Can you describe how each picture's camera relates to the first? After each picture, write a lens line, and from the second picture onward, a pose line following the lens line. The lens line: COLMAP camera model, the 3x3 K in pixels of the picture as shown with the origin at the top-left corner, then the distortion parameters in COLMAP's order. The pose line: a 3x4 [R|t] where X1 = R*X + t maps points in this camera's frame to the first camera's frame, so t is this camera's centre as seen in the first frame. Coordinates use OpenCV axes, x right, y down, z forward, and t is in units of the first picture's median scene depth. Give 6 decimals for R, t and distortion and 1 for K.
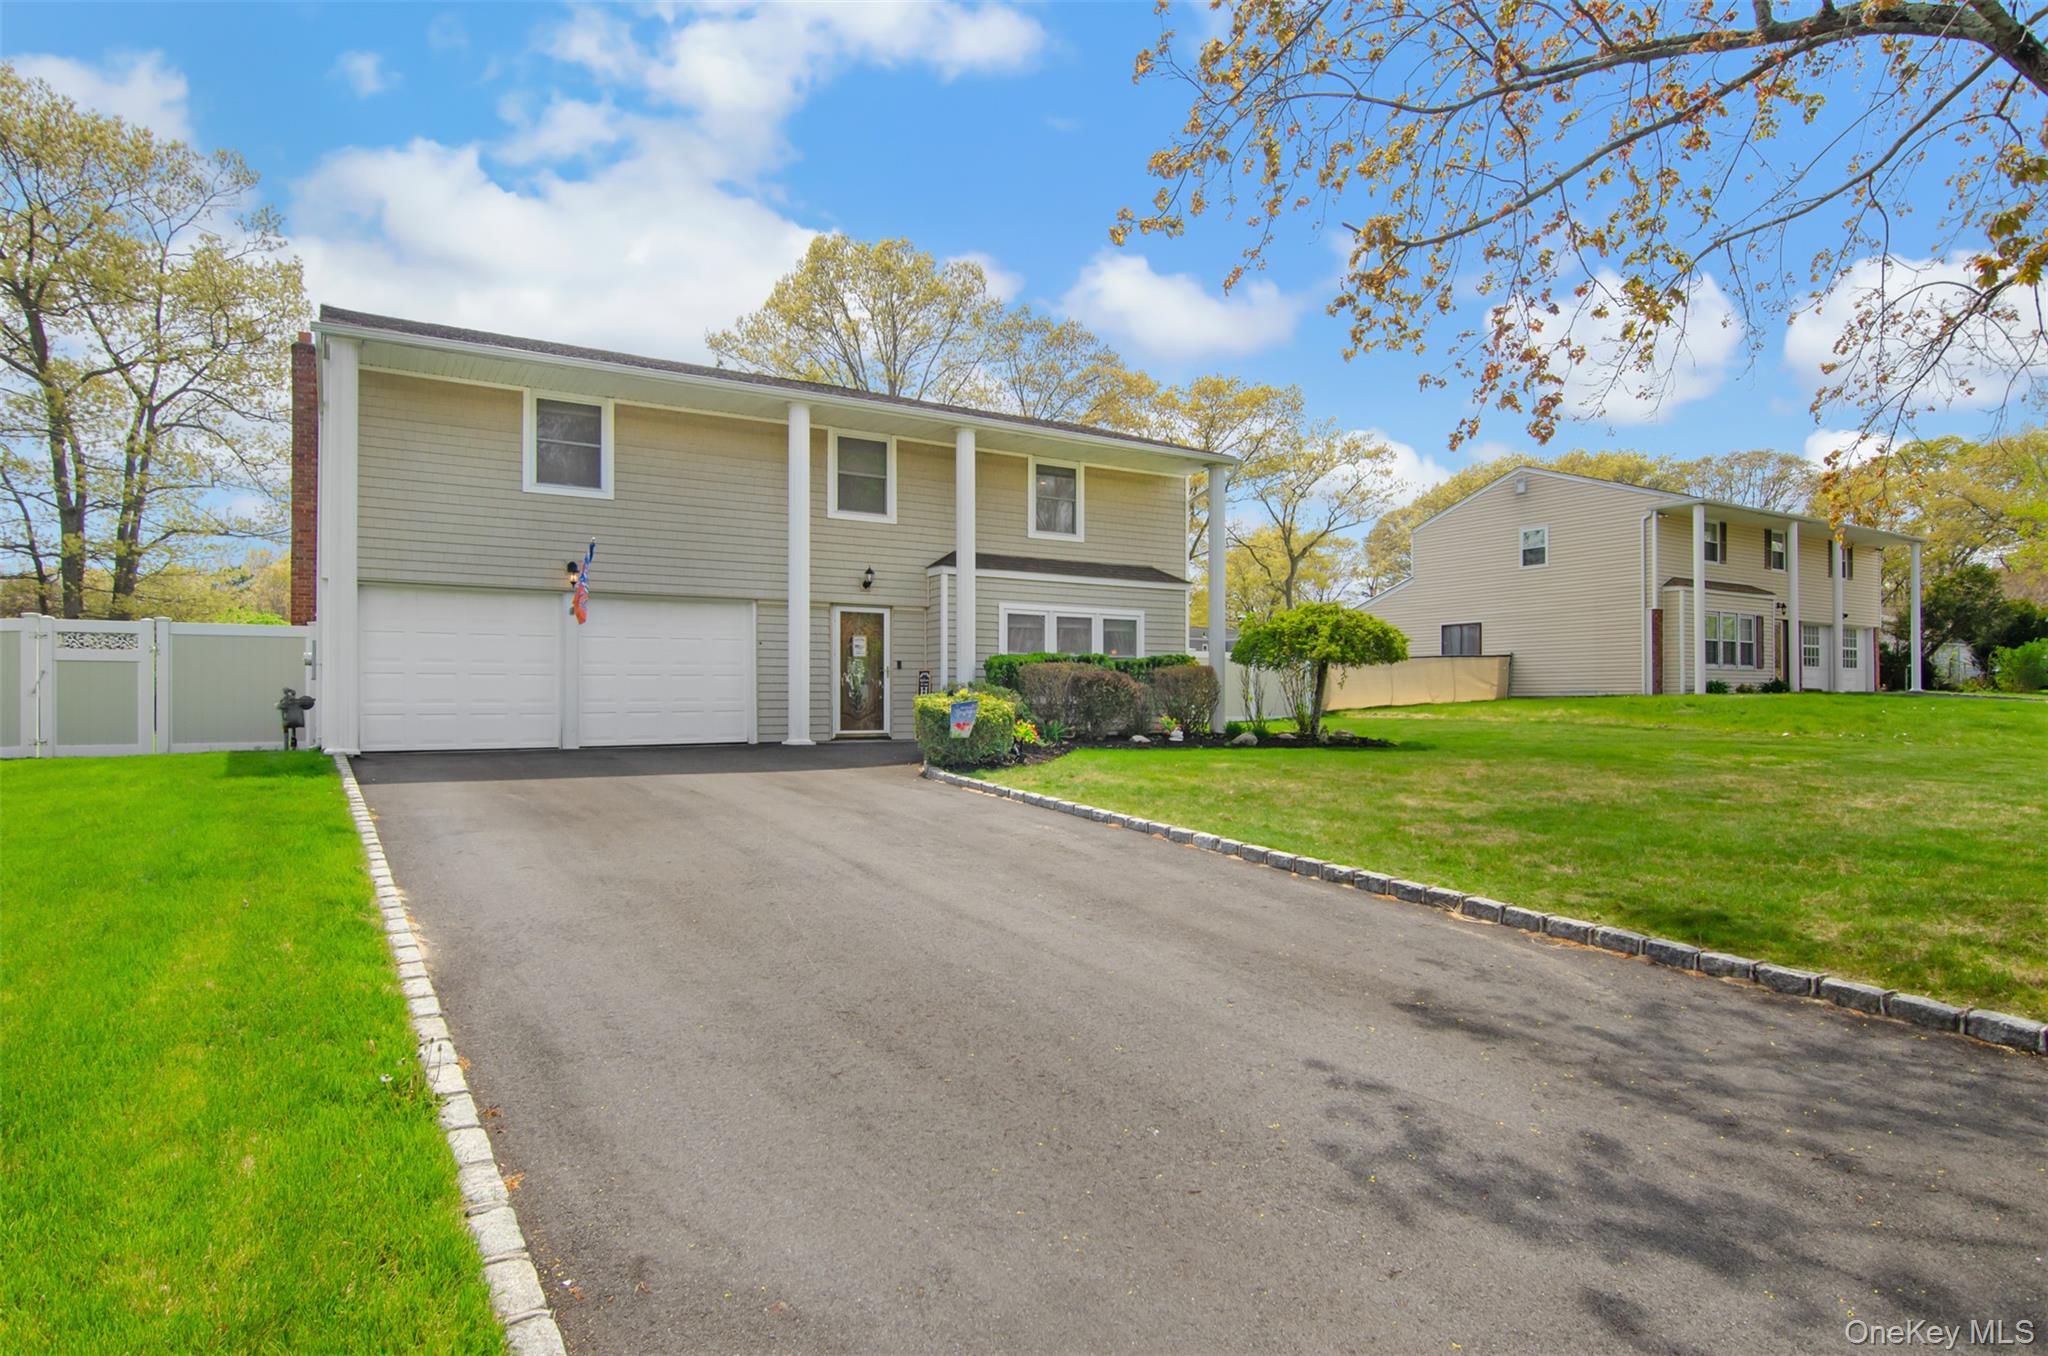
lens RADIAL K [[1123.4, 0, 1024.0], [0, 1123.4, 678.0], [0, 0, 1]] dist [-0.002490, 0.000352]
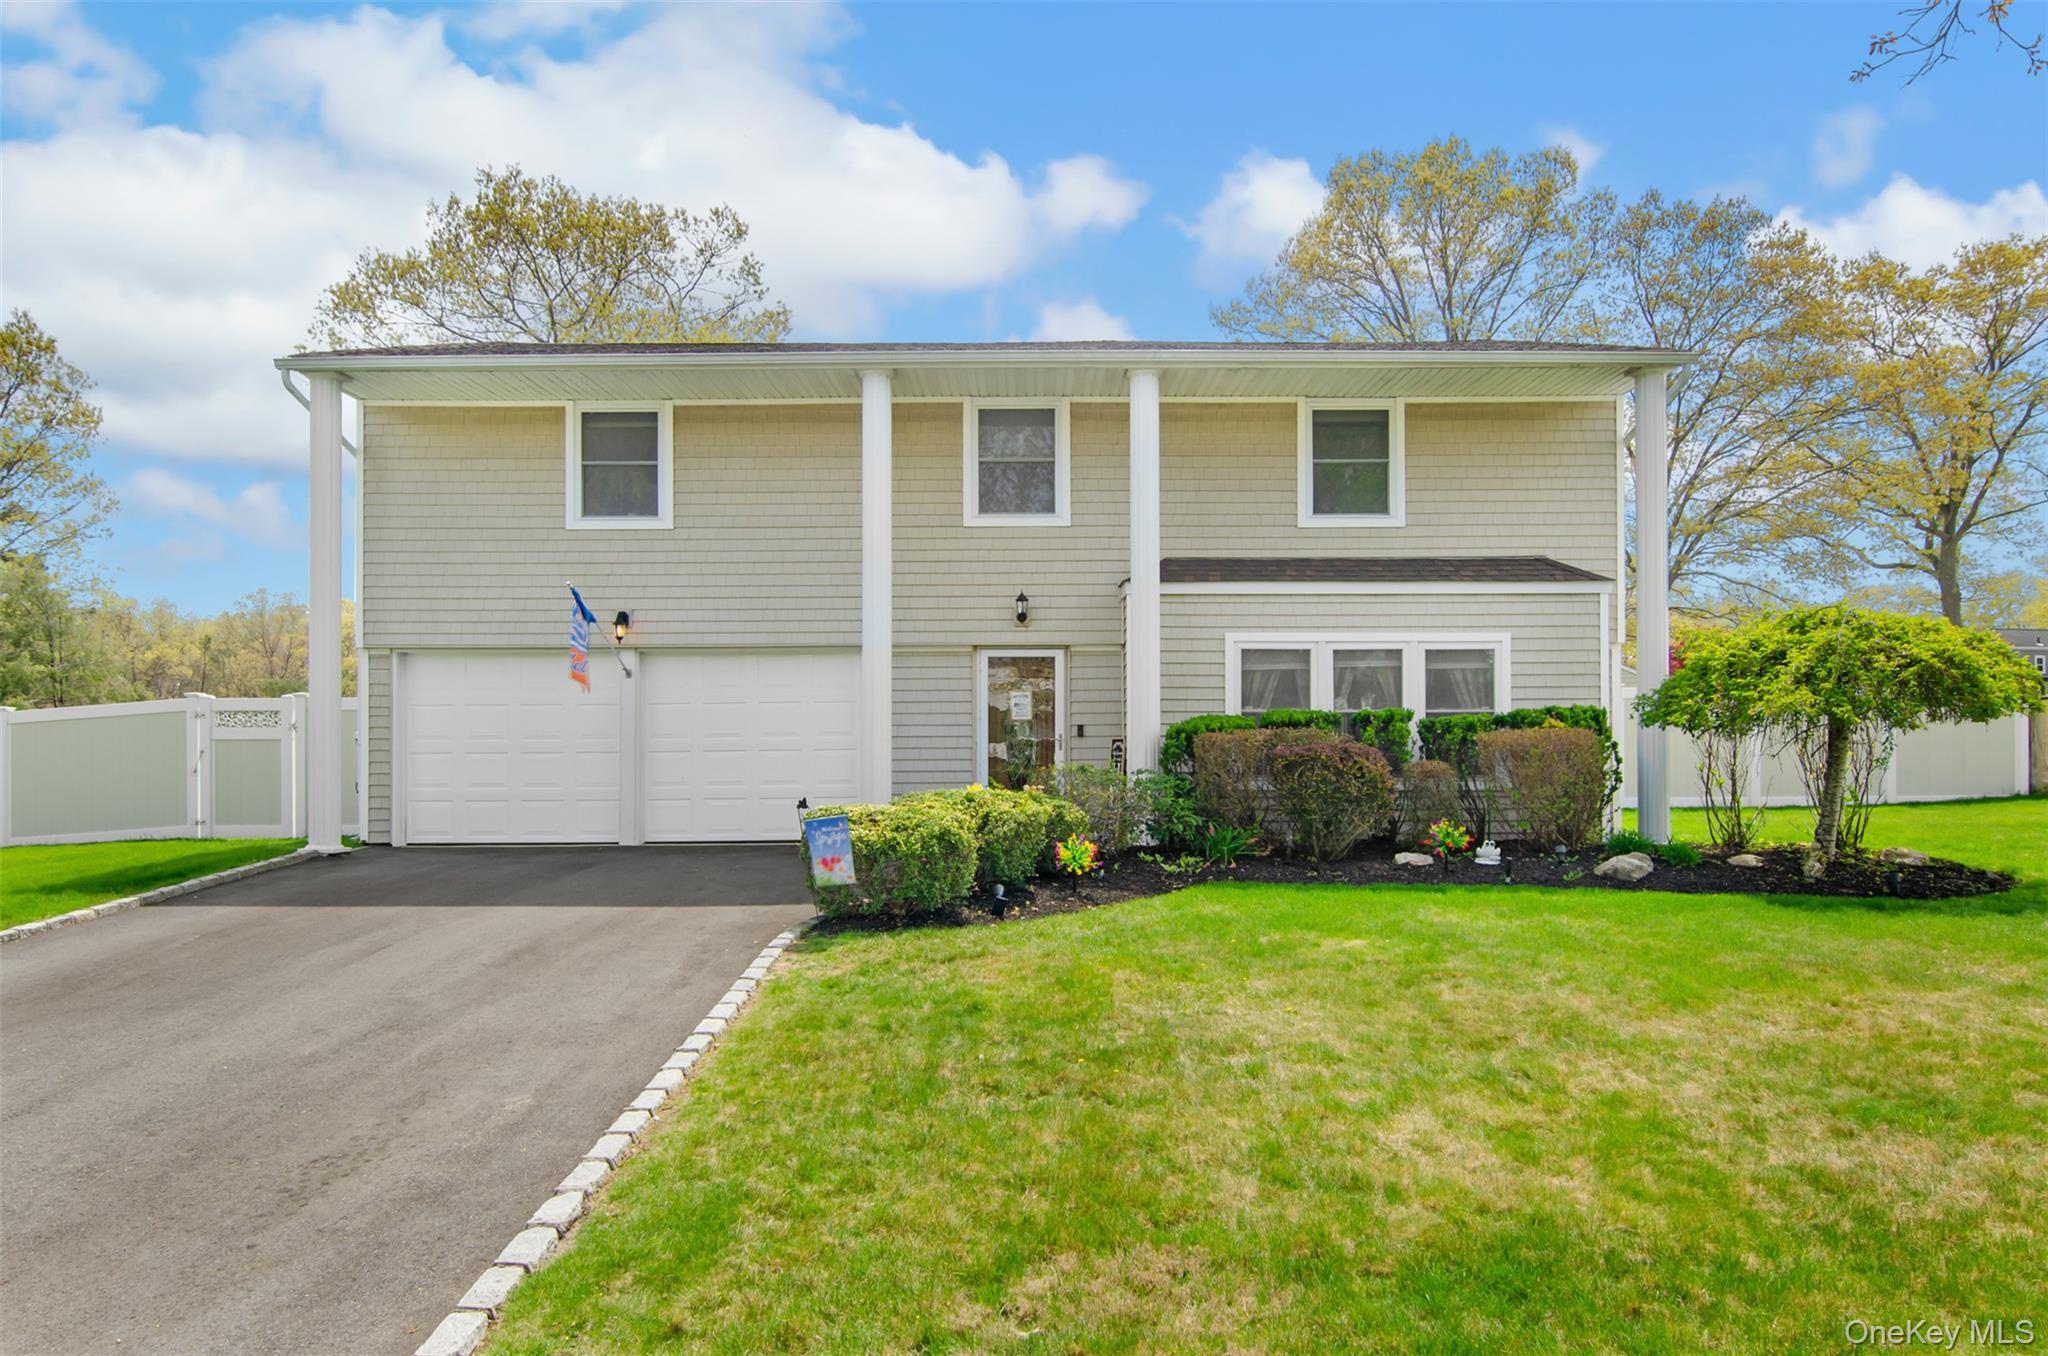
lens RADIAL K [[1289.1, 0, 1024.5], [0, 1289.1, 710.0], [0, 0, 1]] dist [-0.005891, -0.002031]
pose [[0.847587, -0.013612, -0.530482, 0.278733], [0.013247, 0.999902, -0.004491, -0.021660], [0.530491, -0.003221, 0.847684, 0.321527]]
